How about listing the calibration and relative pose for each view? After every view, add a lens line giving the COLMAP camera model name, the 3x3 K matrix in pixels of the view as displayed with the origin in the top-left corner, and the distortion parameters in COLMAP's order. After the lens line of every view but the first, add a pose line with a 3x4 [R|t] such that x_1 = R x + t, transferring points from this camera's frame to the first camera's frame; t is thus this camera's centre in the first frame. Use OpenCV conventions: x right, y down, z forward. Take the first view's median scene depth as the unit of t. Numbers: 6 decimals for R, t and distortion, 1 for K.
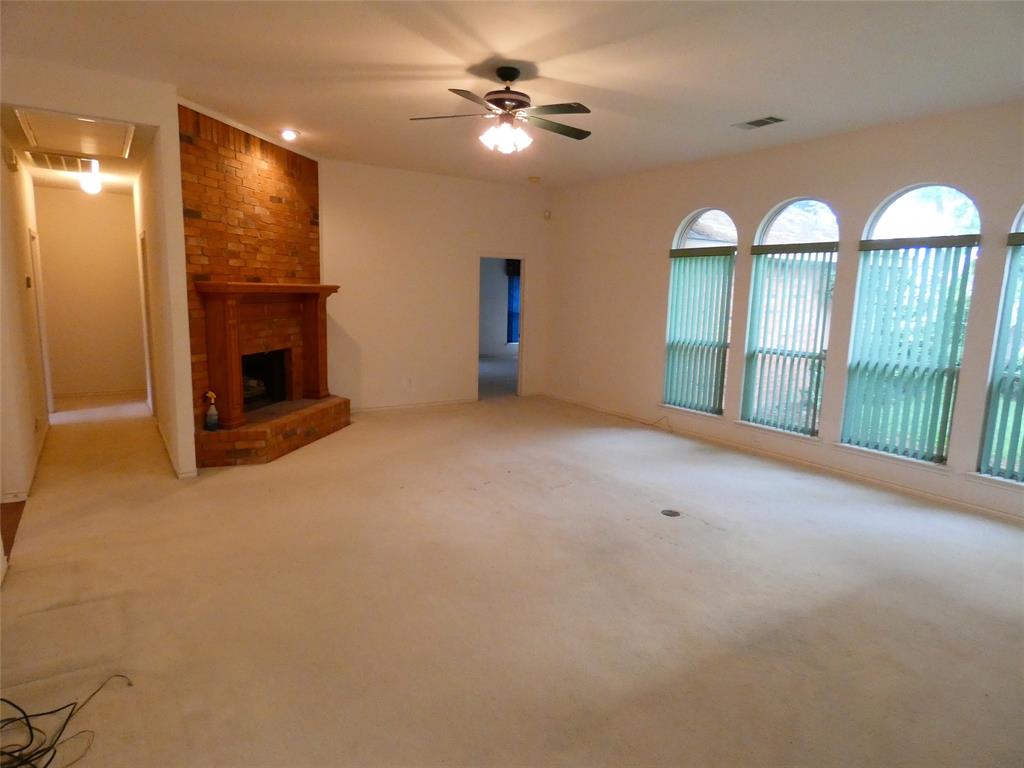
lens RADIAL K [[609.8, 0, 507.2], [0, 609.8, 383.2], [0, 0, 1]] dist [-0.008560, 0.002065]
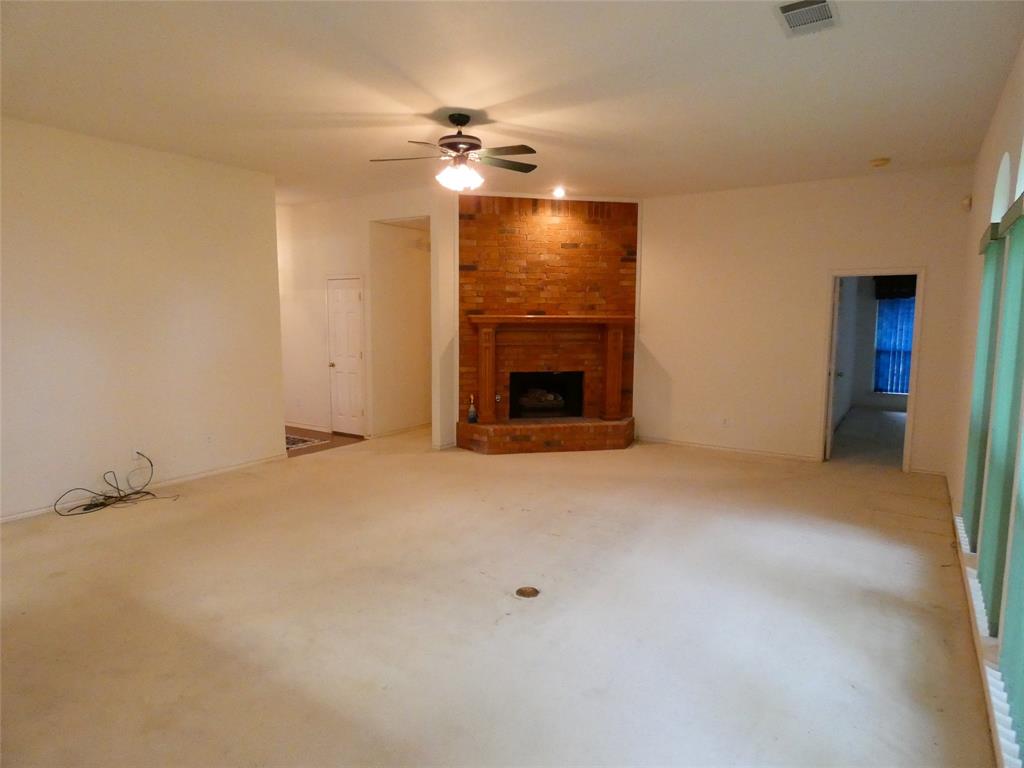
lens RADIAL K [[609.8, 0, 512.9], [0, 609.8, 380.5], [0, 0, 1]] dist [-0.008560, 0.002065]
pose [[0.392261, 0.076160, -0.916696, 0.722752], [-0.134932, 0.990551, 0.024557, -0.056984], [0.909904, 0.114058, 0.398831, 0.472949]]
